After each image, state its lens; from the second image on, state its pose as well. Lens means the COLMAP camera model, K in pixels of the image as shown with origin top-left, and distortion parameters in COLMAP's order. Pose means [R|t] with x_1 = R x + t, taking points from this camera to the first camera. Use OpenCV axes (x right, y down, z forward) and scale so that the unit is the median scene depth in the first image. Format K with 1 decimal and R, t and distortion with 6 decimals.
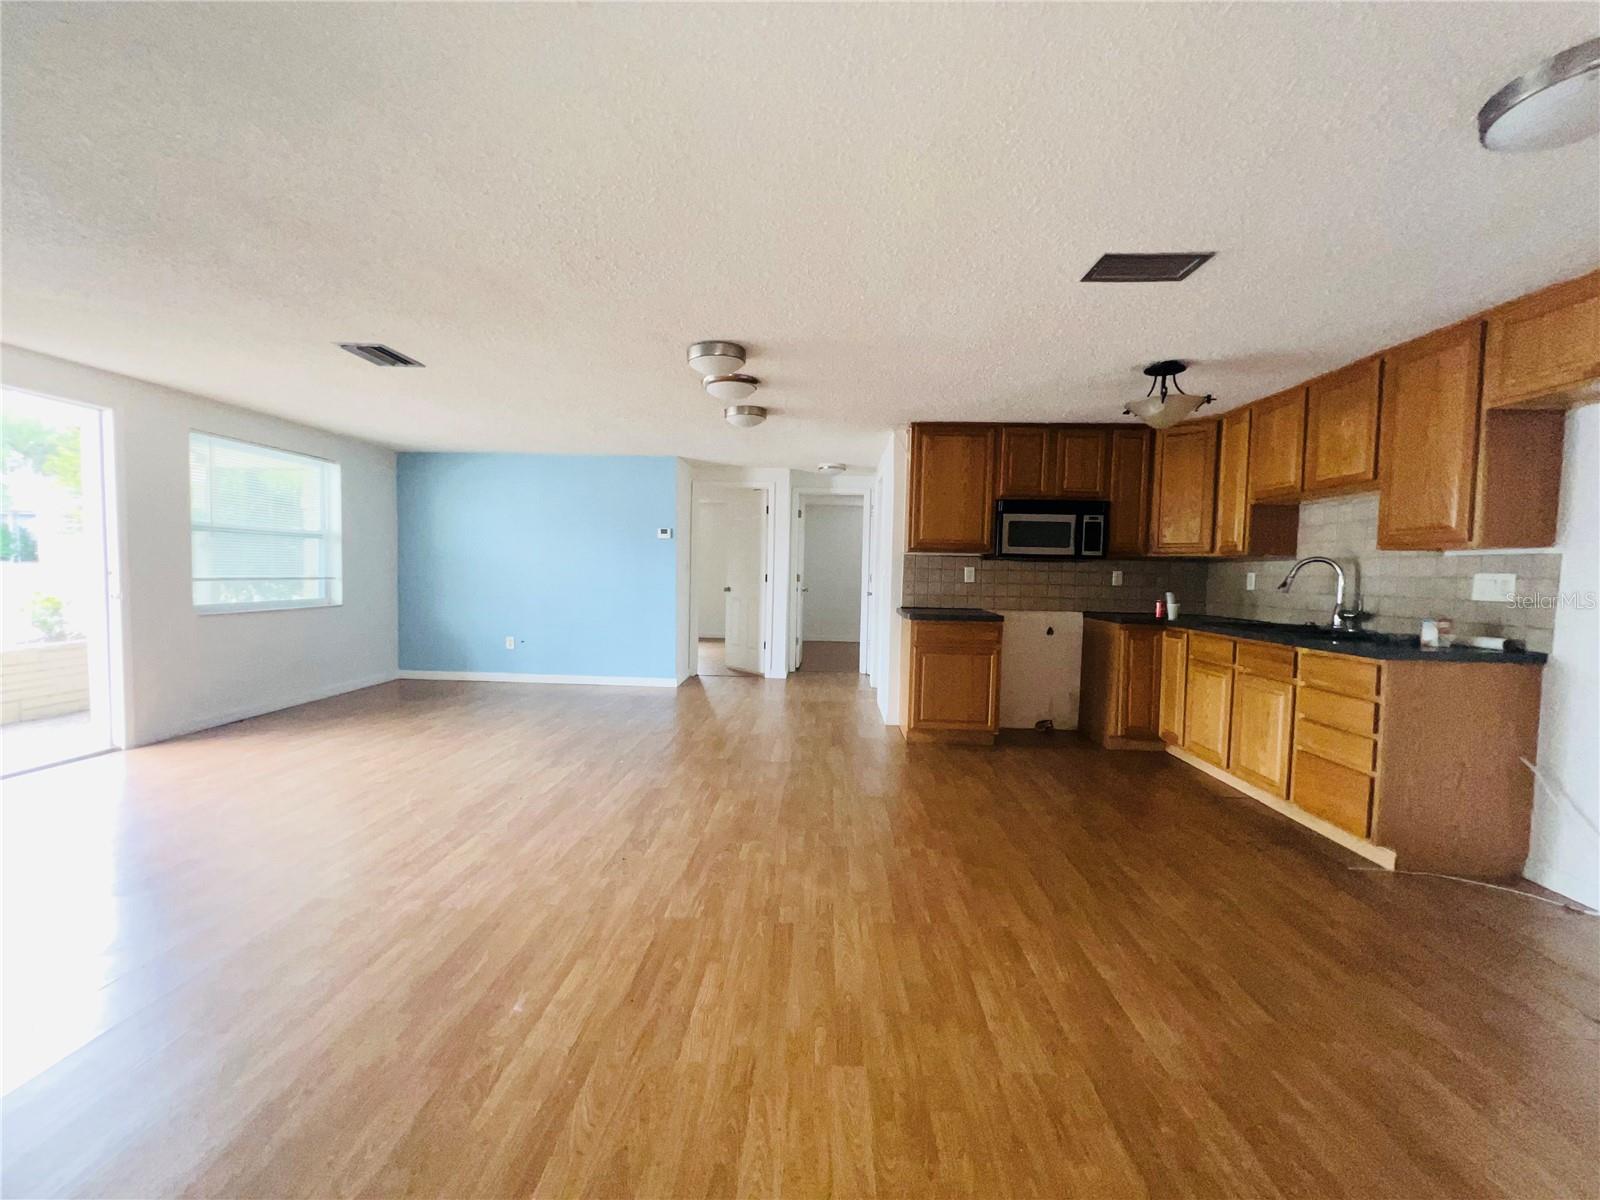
lens RADIAL K [[639.8, 0, 801.6], [0, 639.8, 604.1], [0, 0, 1]] dist [0.001346, -0.000721]
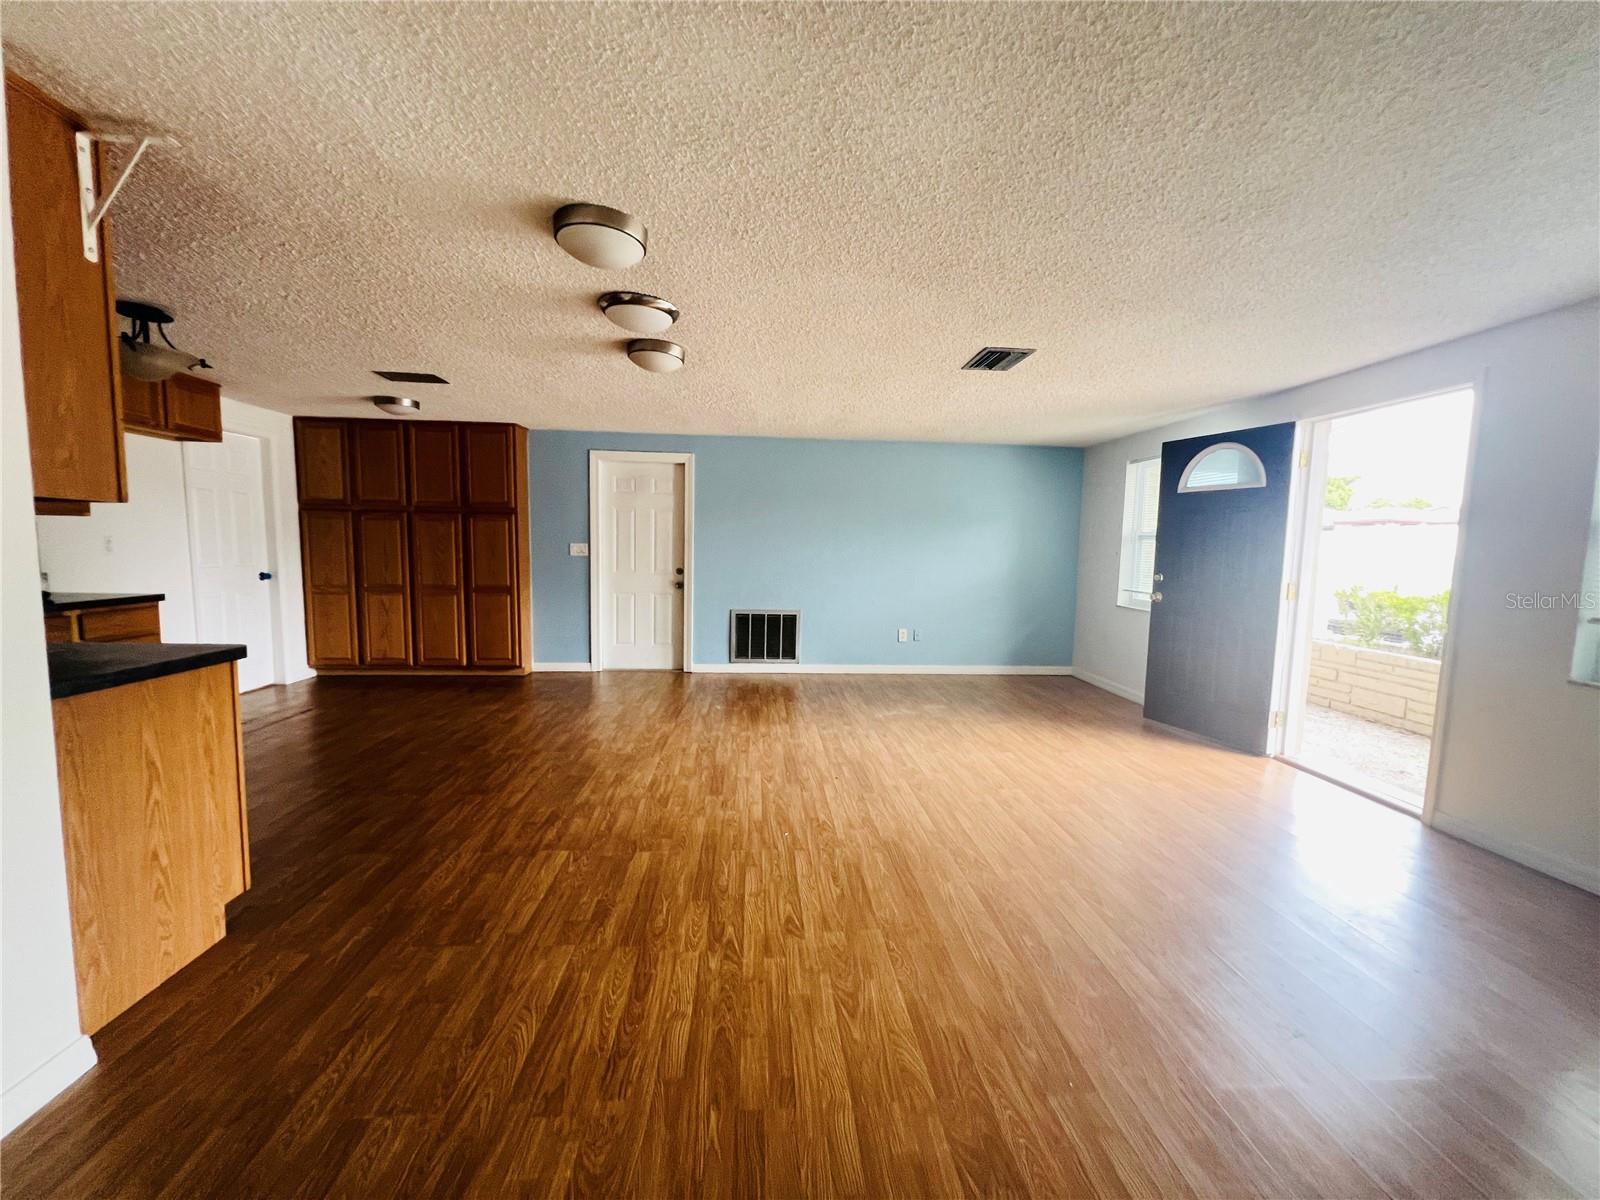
lens RADIAL K [[639.8, 0, 803.1], [0, 639.8, 601.7], [0, 0, 1]] dist [0.001346, -0.000721]
pose [[-0.992746, -0.031784, -0.115955, -0.215746], [-0.047950, 0.989072, 0.139418, -0.118555], [0.110256, 0.143967, -0.983421, 1.738734]]
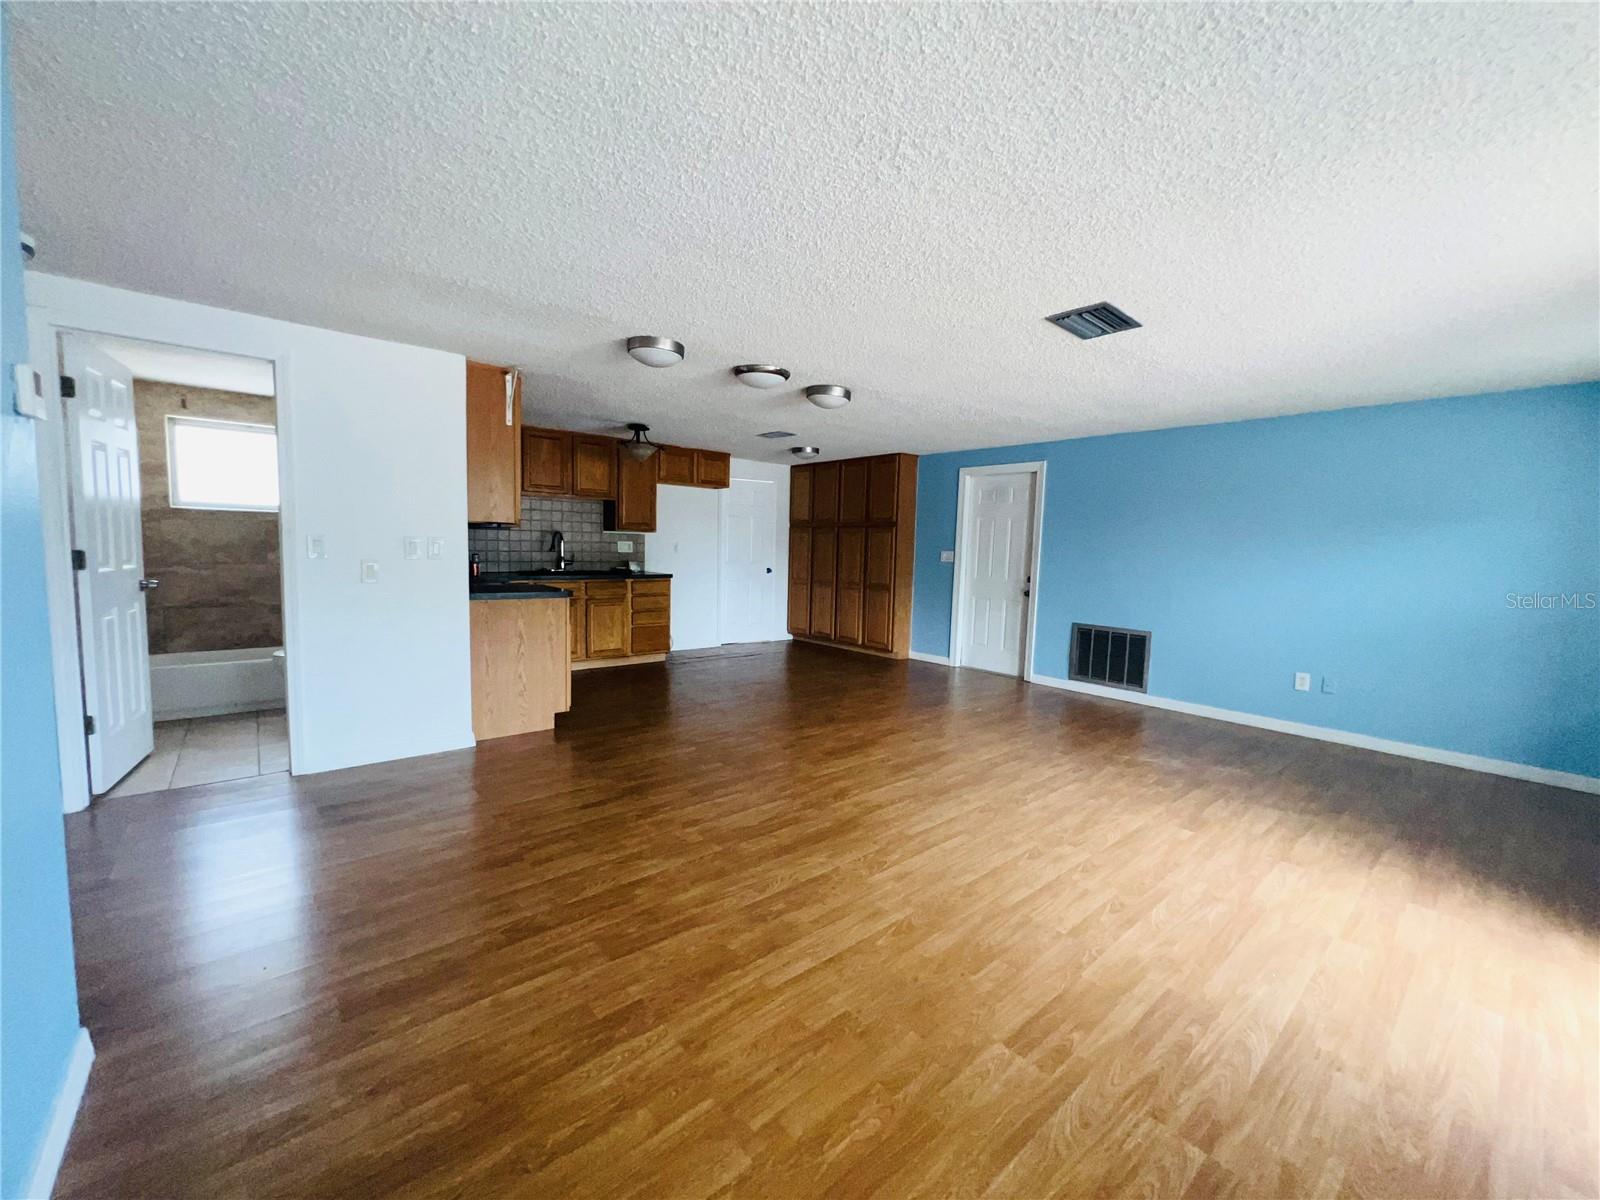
lens RADIAL K [[639.8, 0, 803.5], [0, 639.8, 603.2], [0, 0, 1]] dist [0.001346, -0.000721]
pose [[-0.679246, -0.108190, 0.725893, -0.902321], [-0.004622, 0.989686, 0.143182, -0.124604], [-0.733896, 0.093901, -0.672740, 1.613030]]
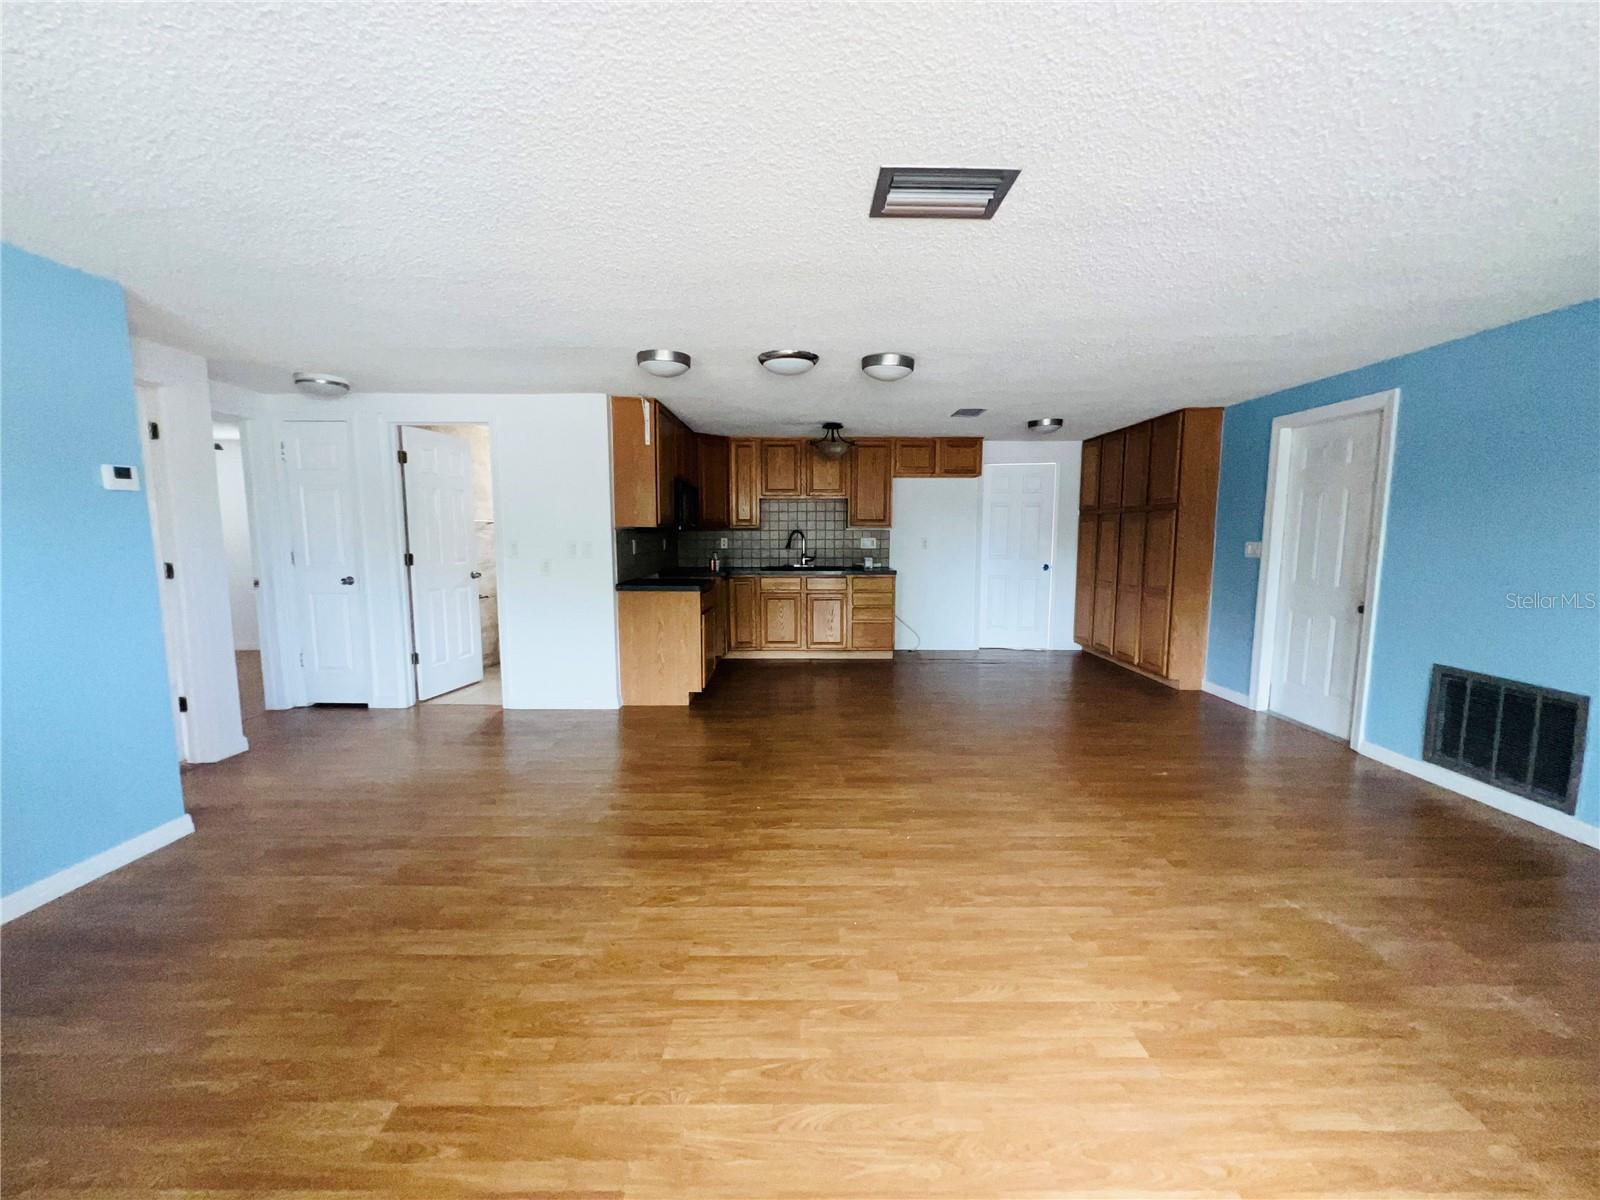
lens RADIAL K [[639.8, 0, 802.5], [0, 639.8, 599.8], [0, 0, 1]] dist [0.001346, -0.000721]
pose [[-0.035477, -0.128397, 0.991088, -1.066584], [0.052084, 0.990127, 0.130137, -0.108537], [-0.998012, 0.056237, -0.028439, 0.991170]]
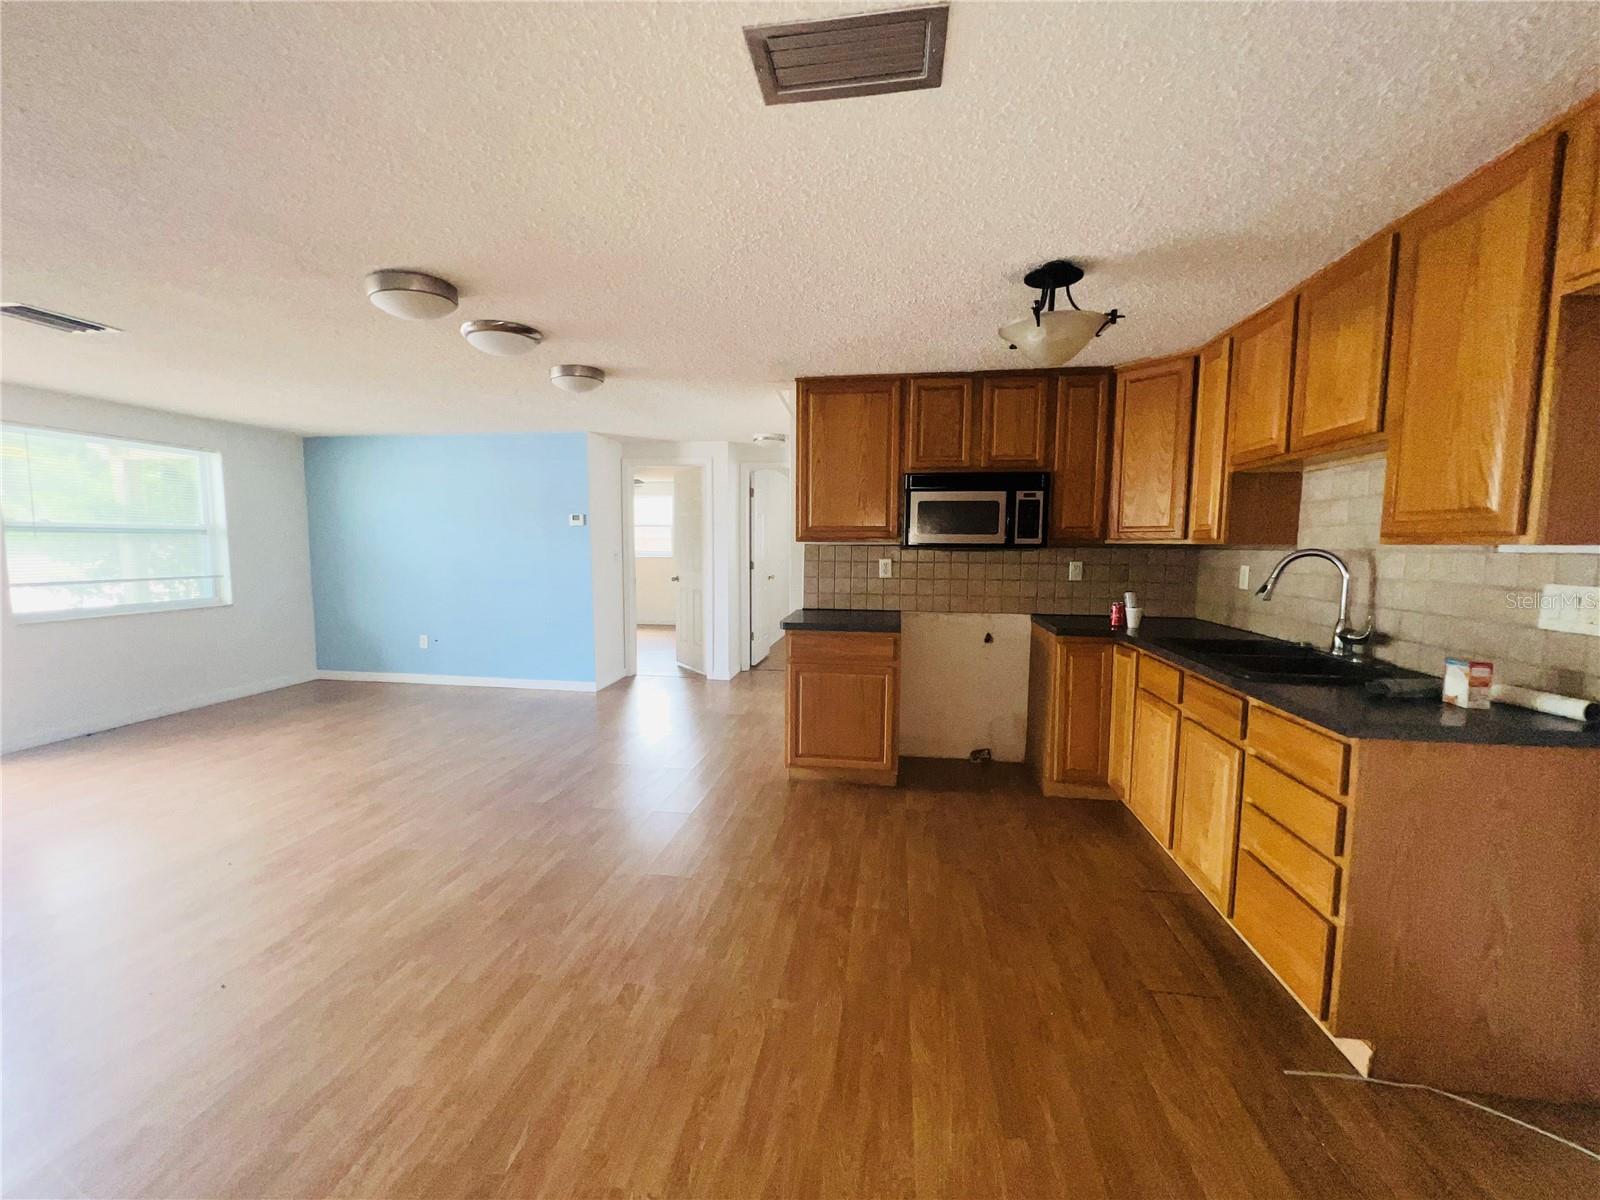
lens RADIAL K [[639.8, 0, 801.8], [0, 639.8, 603.1], [0, 0, 1]] dist [0.001346, -0.000721]
pose [[0.993947, -0.004751, -0.109761, 0.322660], [0.009100, 0.999192, 0.039153, -0.045222], [0.109487, -0.039915, 0.993187, 0.248301]]
